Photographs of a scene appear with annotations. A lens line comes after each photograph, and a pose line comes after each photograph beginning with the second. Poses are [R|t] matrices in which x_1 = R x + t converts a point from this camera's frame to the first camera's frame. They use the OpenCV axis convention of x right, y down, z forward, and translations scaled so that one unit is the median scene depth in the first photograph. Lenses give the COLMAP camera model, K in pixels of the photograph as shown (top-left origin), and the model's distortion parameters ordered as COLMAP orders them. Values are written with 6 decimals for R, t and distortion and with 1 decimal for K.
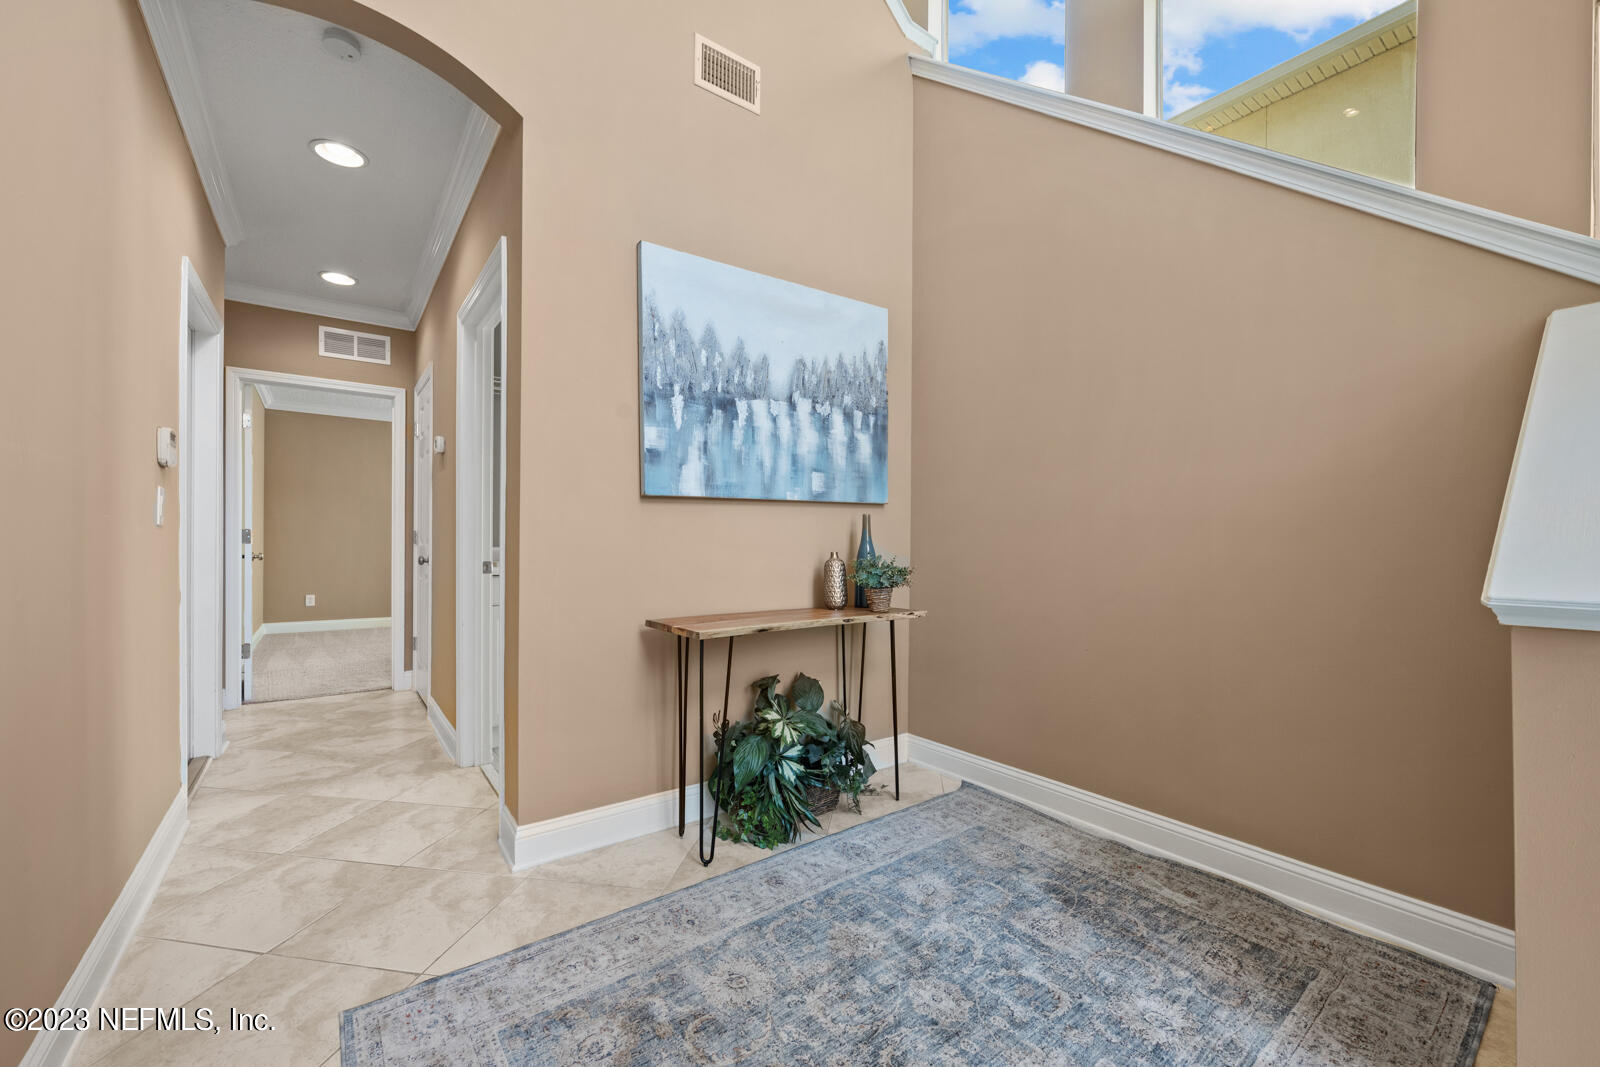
lens RADIAL K [[642.8, 0, 800.0], [0, 642.8, 533.5], [0, 0, 1]] dist [-0.000213, 0.000082]
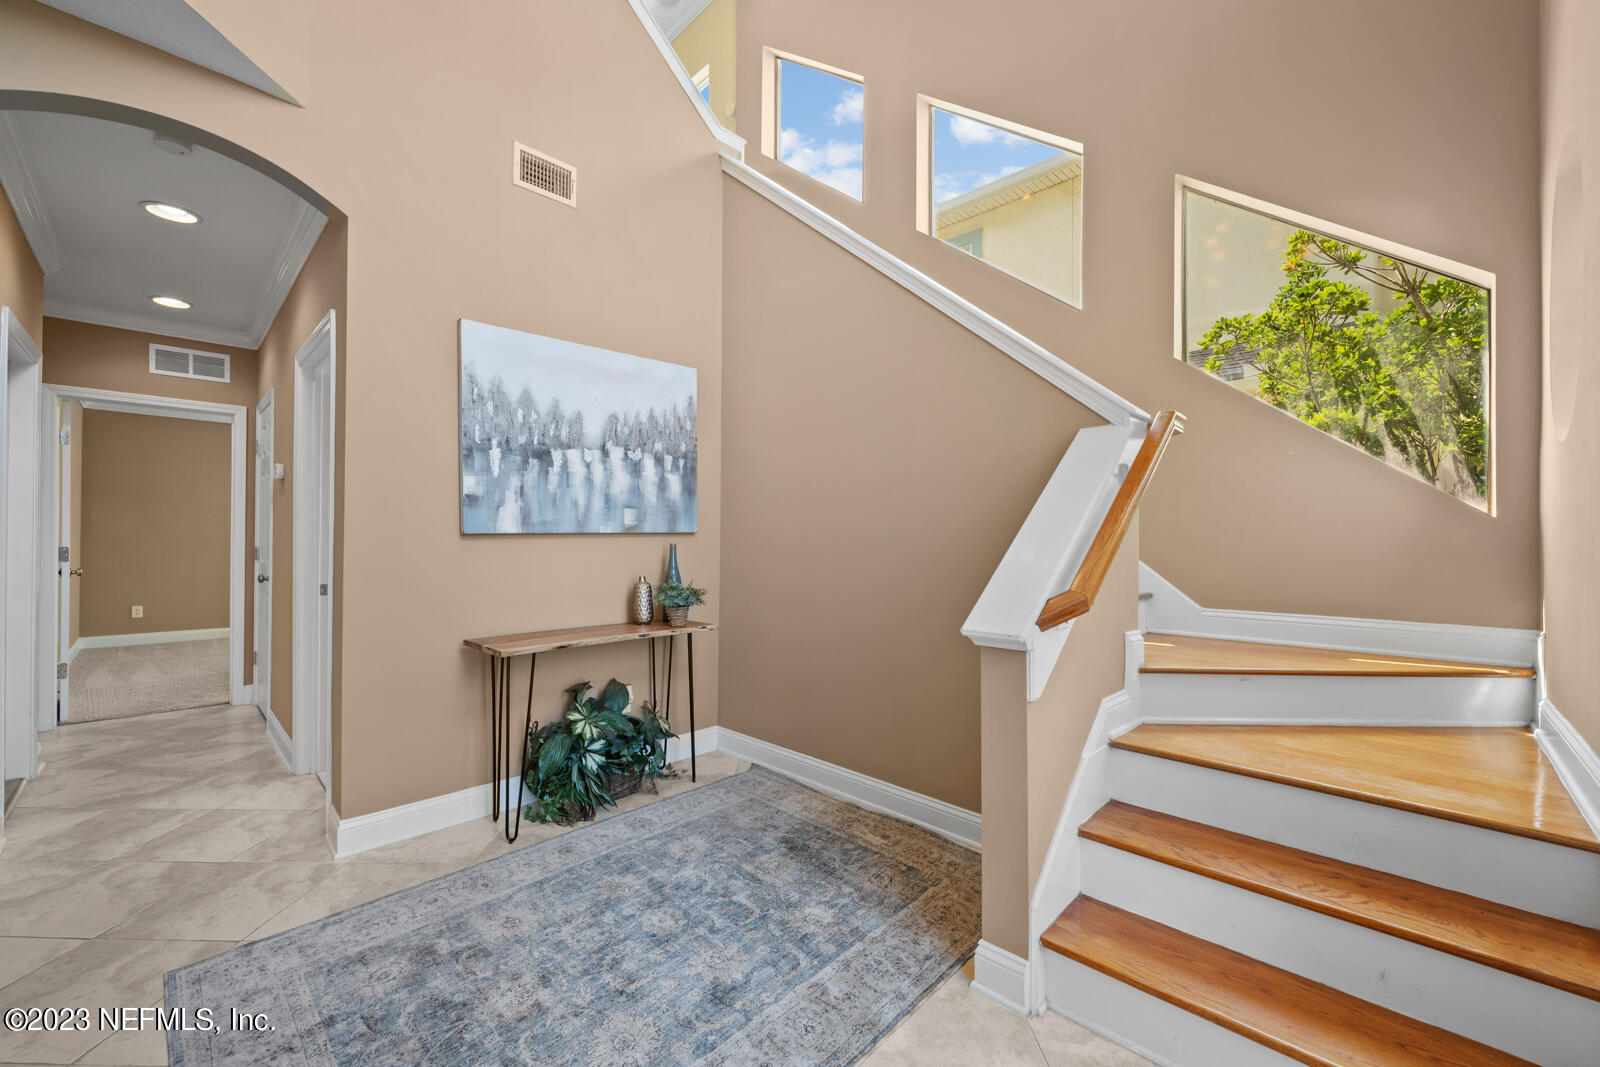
lens RADIAL K [[631.0, 0, 790.4], [0, 631.0, 529.7], [0, 0, 1]] dist [-0.000438, 0.000260]
pose [[0.988535, 0.003783, 0.150943, 0.164092], [-0.003433, 0.999991, -0.002578, -0.061604], [-0.150951, 0.002030, 0.988539, -0.218262]]
